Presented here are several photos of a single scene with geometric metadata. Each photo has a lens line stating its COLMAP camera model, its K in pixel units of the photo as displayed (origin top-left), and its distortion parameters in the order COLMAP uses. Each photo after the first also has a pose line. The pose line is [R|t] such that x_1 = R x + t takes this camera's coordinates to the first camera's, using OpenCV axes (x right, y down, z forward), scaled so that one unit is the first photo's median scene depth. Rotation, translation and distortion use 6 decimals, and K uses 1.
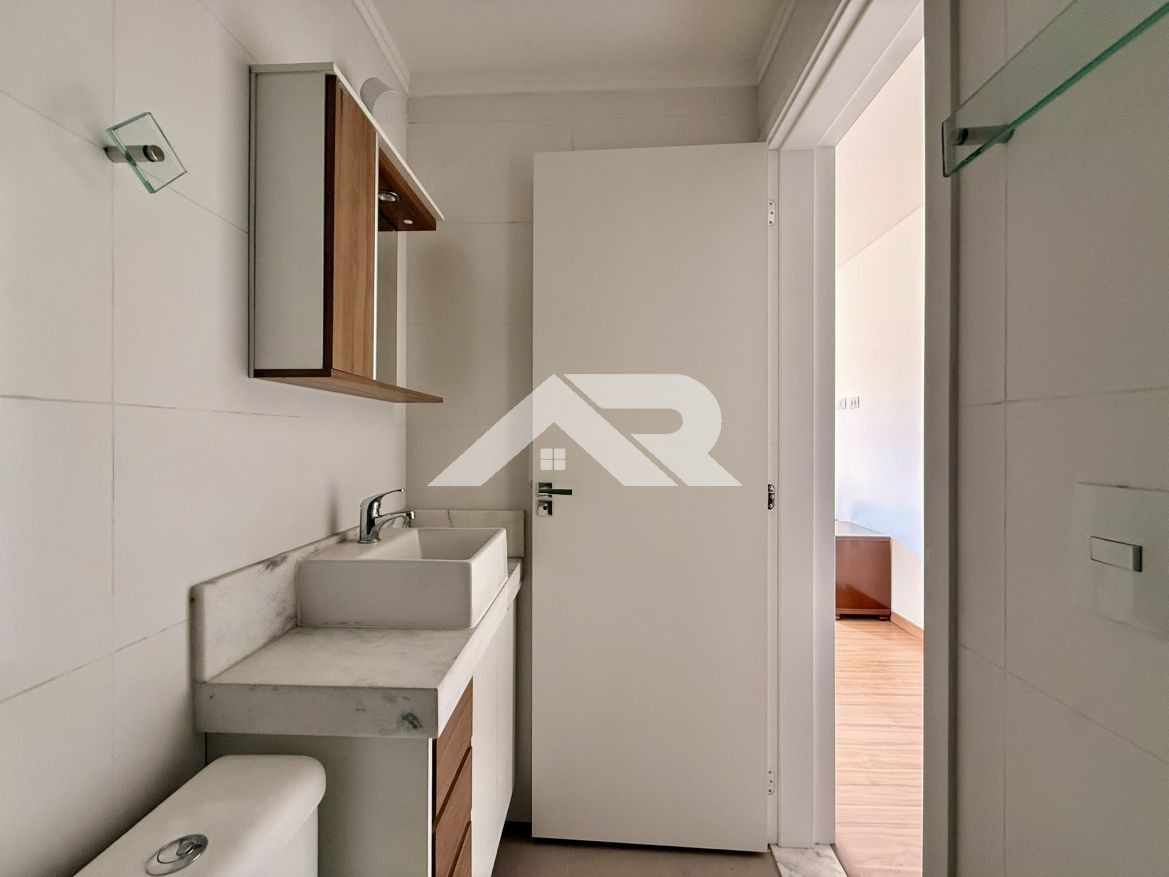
lens RADIAL K [[464.7, 0, 584.5], [0, 464.7, 438.5], [0, 0, 1]] dist [-0.000206, -0.000154]
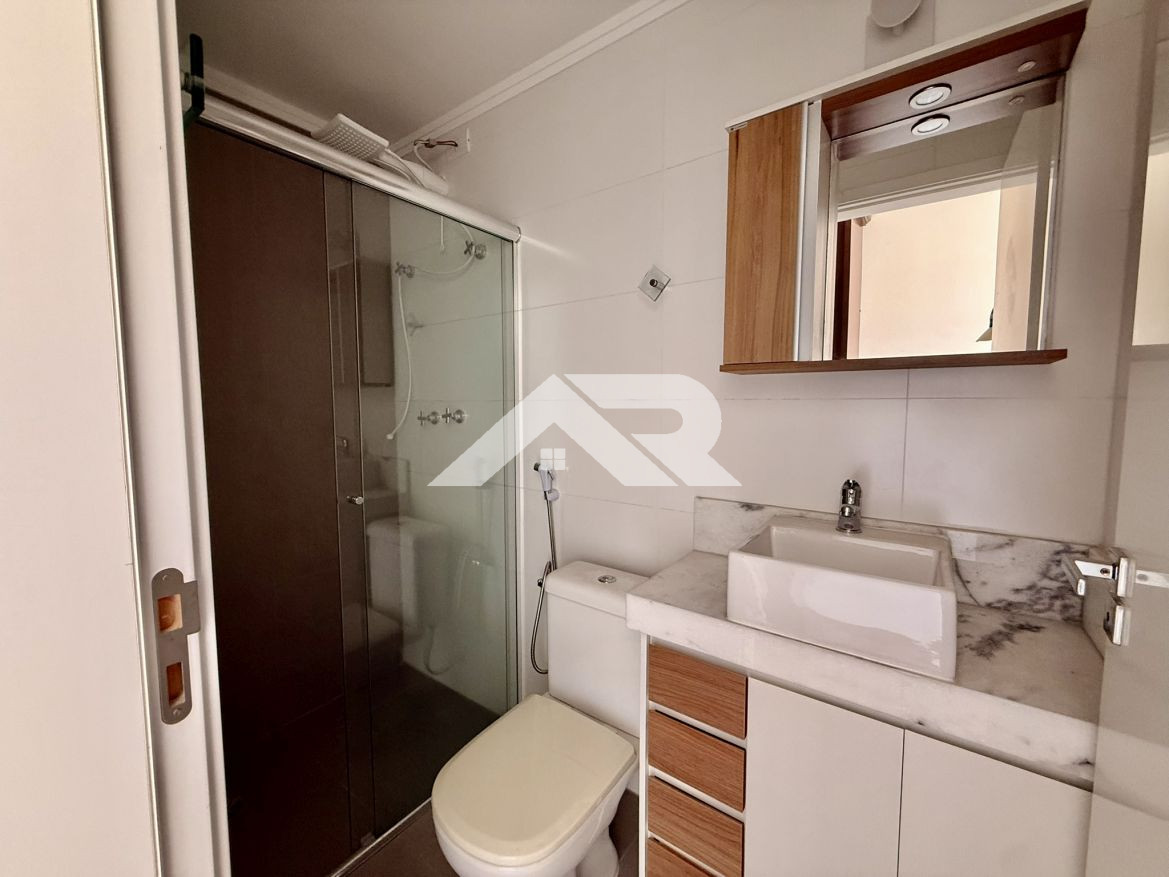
lens RADIAL K [[464.7, 0, 584.5], [0, 464.7, 438.5], [0, 0, 1]] dist [-0.000206, -0.000154]
pose [[-0.560904, 0.068086, -0.825077, 0.770630], [0.008766, 0.997045, 0.076318, -0.051762], [0.827835, 0.035574, -0.559843, 1.385116]]
